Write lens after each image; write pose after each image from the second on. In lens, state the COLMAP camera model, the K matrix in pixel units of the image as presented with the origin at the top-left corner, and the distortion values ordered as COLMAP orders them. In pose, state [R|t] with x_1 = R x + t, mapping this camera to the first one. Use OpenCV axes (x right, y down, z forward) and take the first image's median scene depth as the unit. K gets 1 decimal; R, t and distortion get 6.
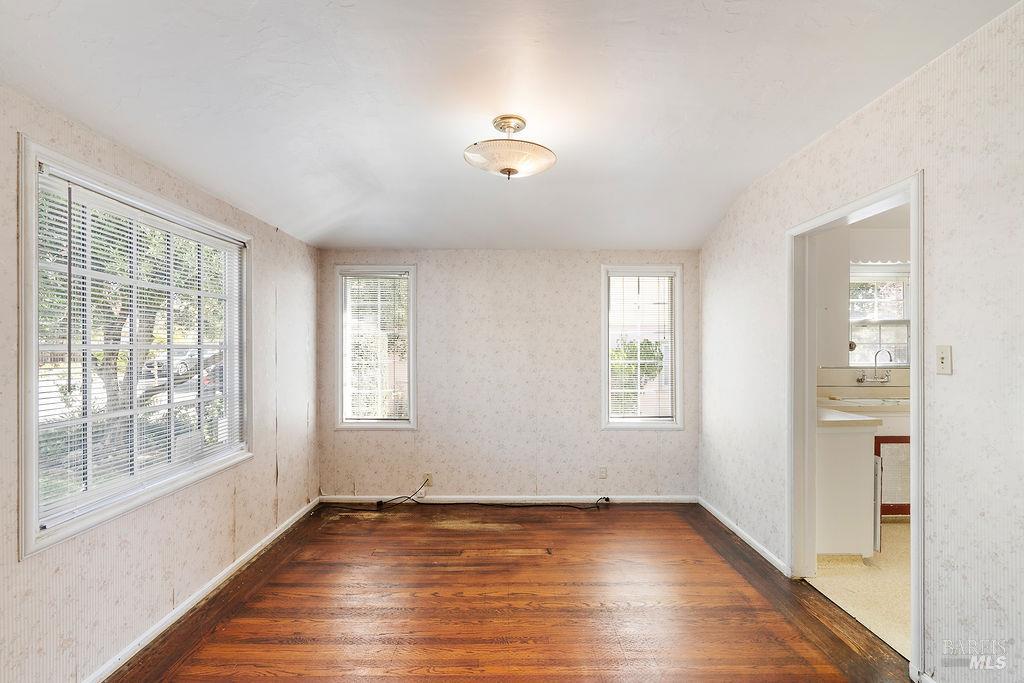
lens RADIAL K [[476.4, 0, 515.2], [0, 476.4, 343.9], [0, 0, 1]] dist [0.000030, 0.000131]
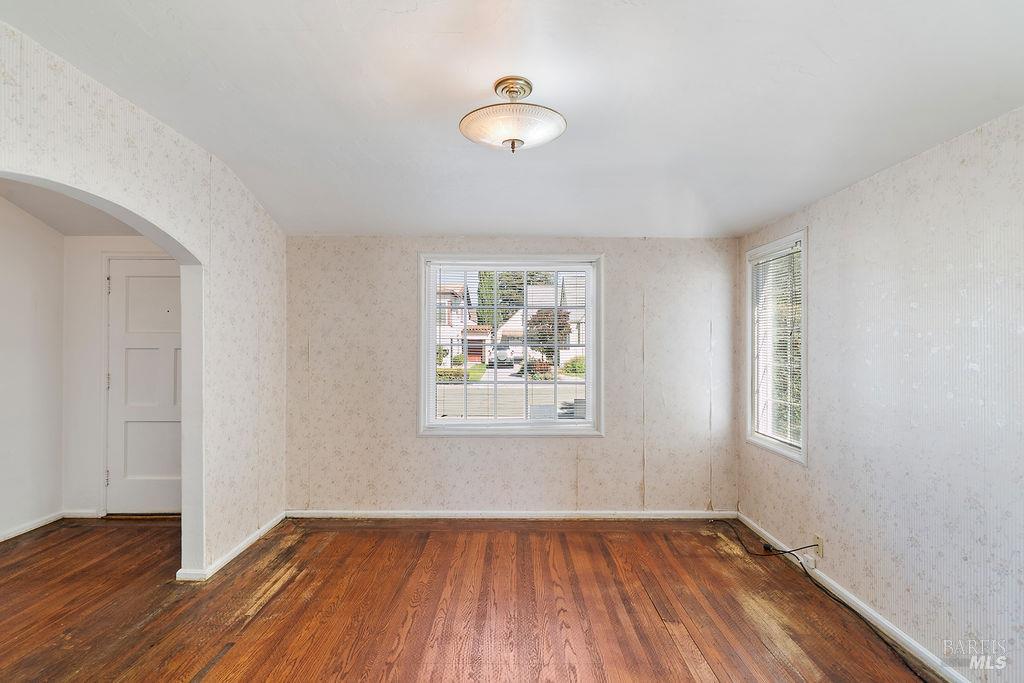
lens RADIAL K [[463.0, 0, 509.8], [0, 463.0, 343.9], [0, 0, 1]] dist [-0.002201, 0.000593]
pose [[-0.008506, -0.003236, -0.999959, 0.528783], [-0.000392, 0.999995, -0.003232, 0.005161], [0.999964, 0.000364, -0.008507, 0.646396]]
